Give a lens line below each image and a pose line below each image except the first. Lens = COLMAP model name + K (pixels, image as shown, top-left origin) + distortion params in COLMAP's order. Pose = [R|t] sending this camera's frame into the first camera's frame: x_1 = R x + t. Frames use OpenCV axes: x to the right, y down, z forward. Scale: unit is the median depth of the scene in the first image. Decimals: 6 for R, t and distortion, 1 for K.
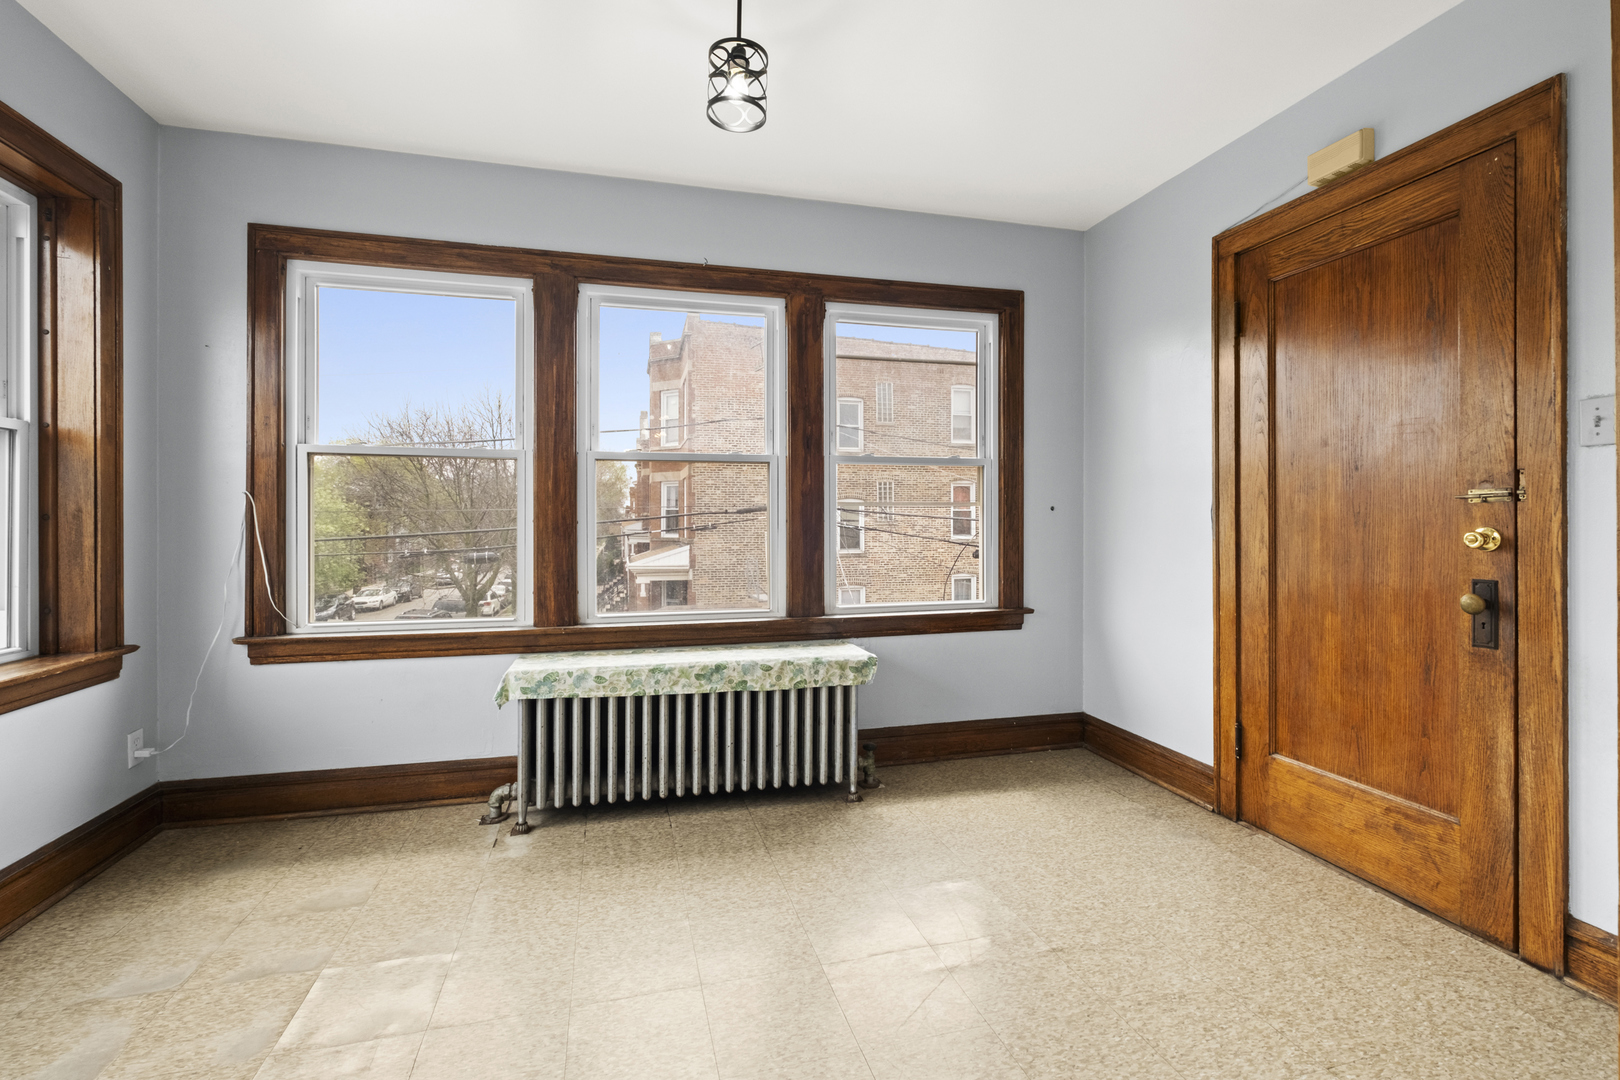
lens RADIAL K [[712.4, 0, 810.0], [0, 712.4, 540.0], [0, 0, 1]] dist [-0.001674, -0.000036]
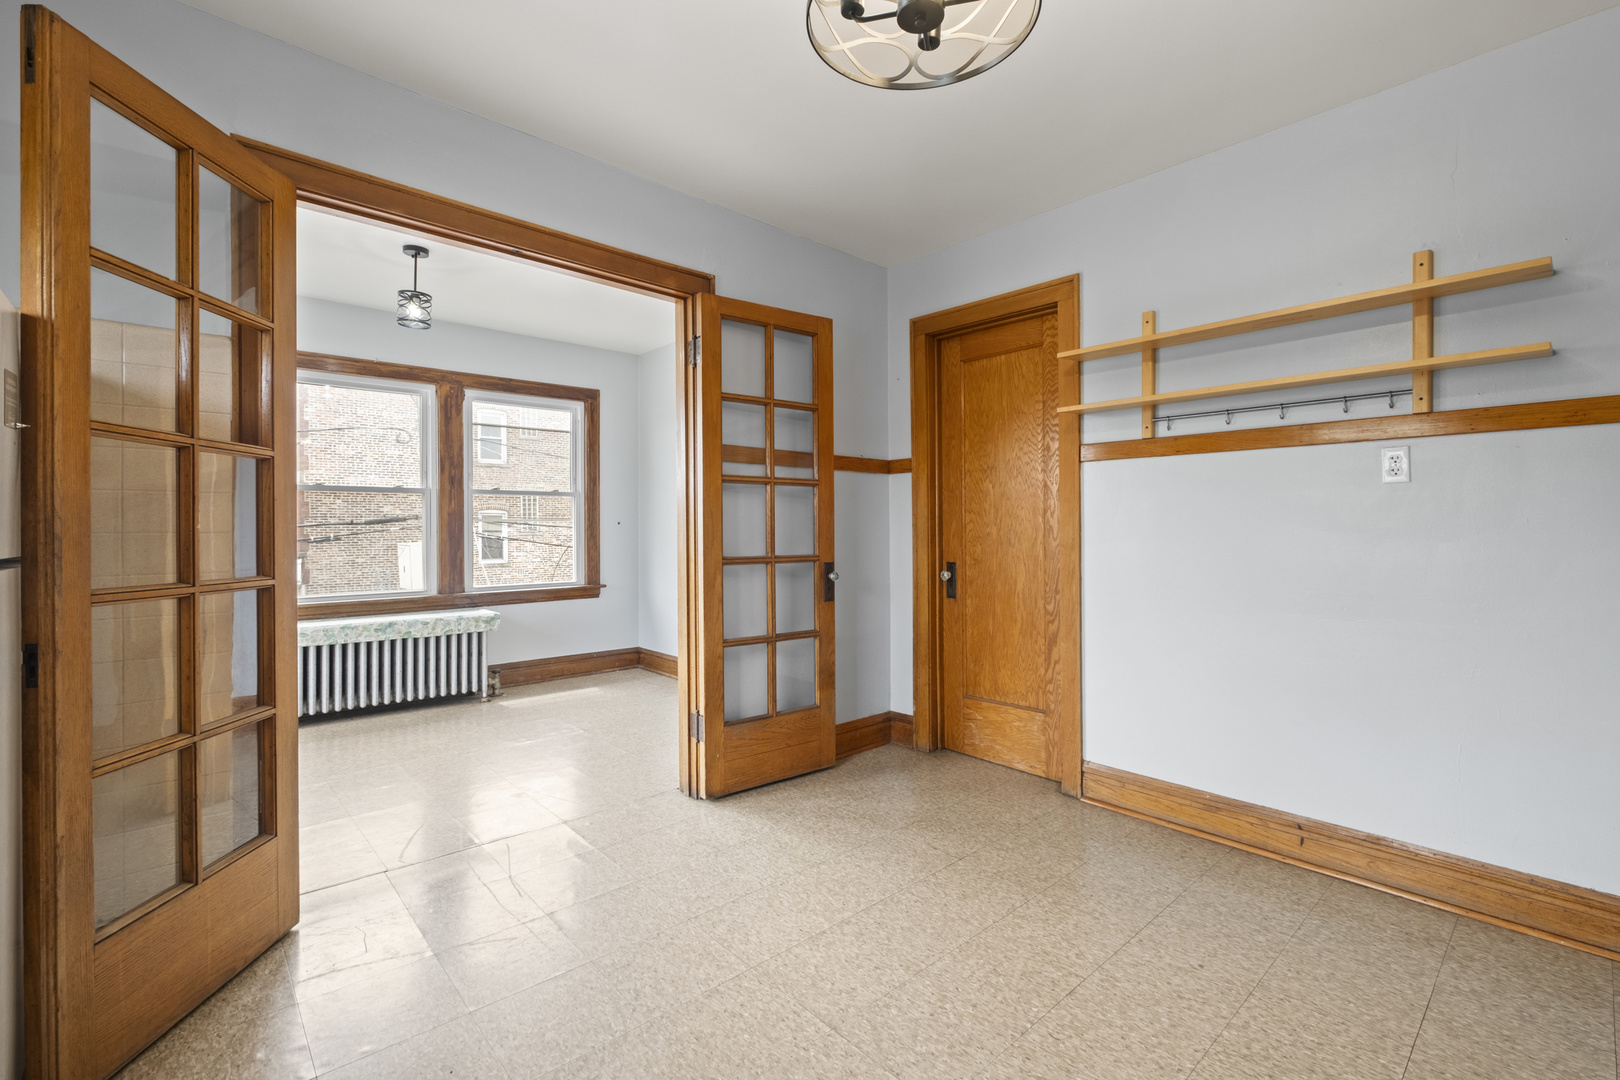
lens RADIAL K [[711.8, 0, 809.1], [0, 711.8, 526.7], [0, 0, 1]] dist [-0.002305, -0.000092]
pose [[0.891279, -0.002555, 0.453449, -0.013531], [0.017361, 0.999443, -0.028493, 0.020072], [-0.453123, 0.033267, 0.890827, -0.727062]]
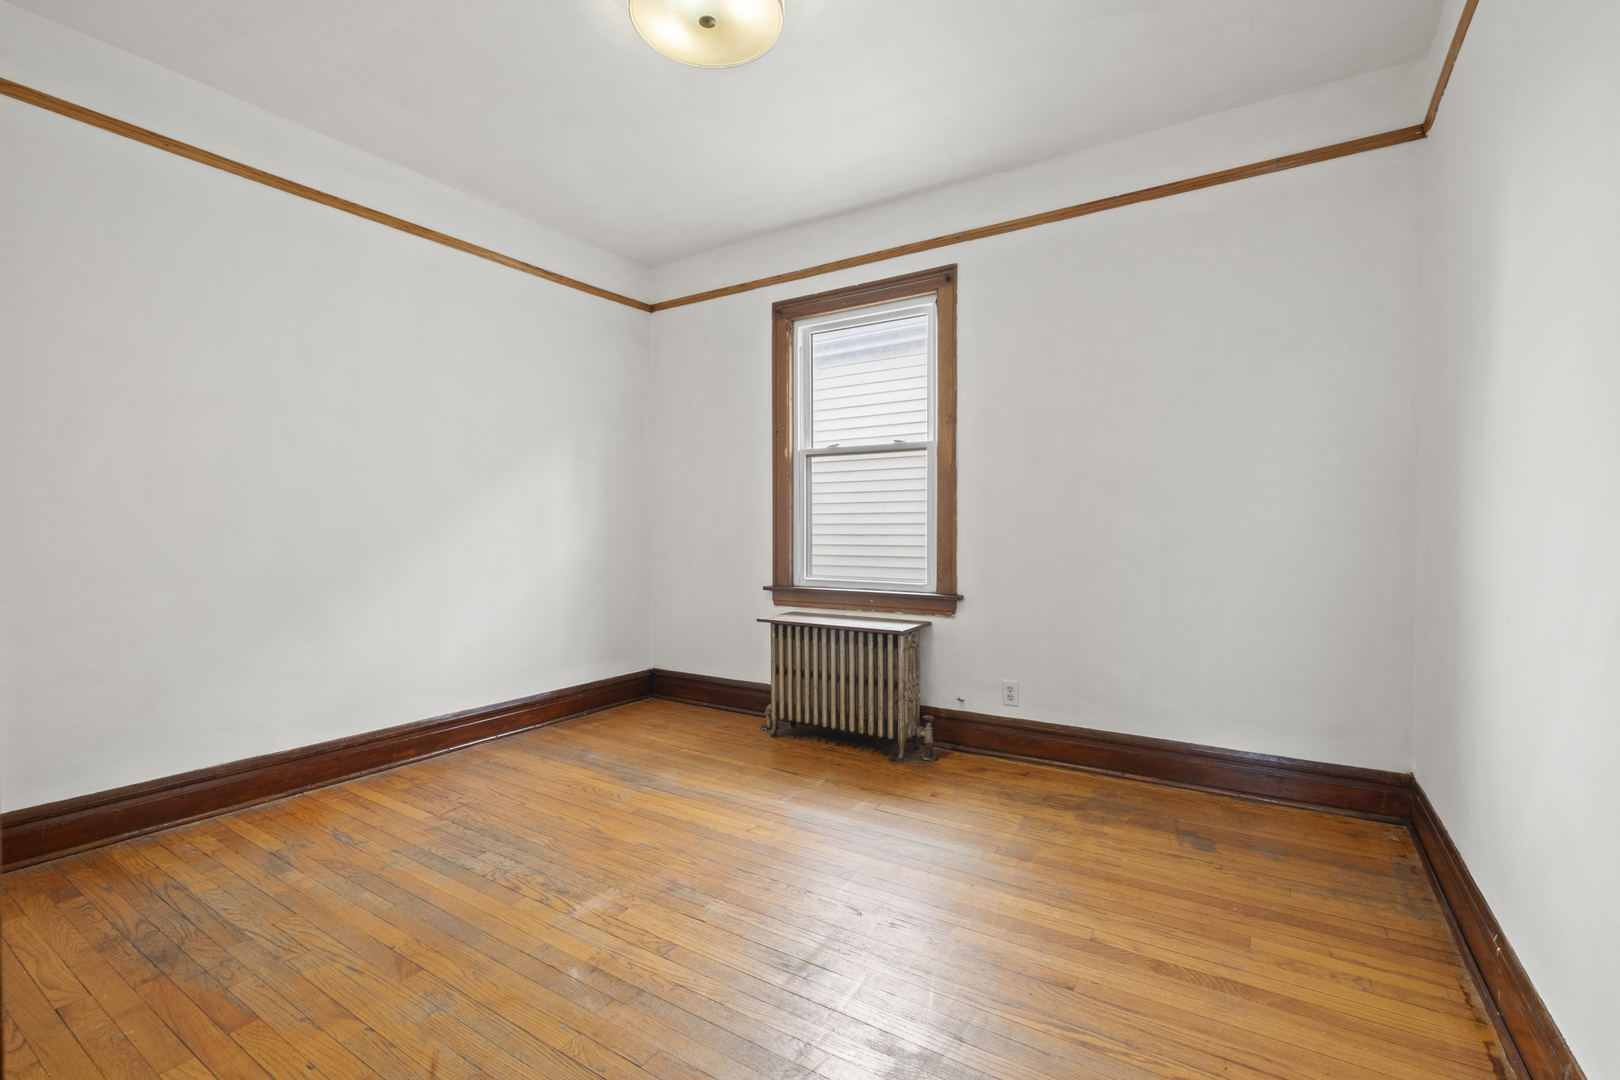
lens RADIAL K [[712.4, 0, 810.0], [0, 712.4, 540.0], [0, 0, 1]] dist [-0.001674, -0.000036]
pose [[0.662891, 0.030971, -0.748075, 0.952743], [-0.015780, 0.999500, 0.027397, -0.002740], [0.748550, -0.006357, 0.663048, 0.227397]]
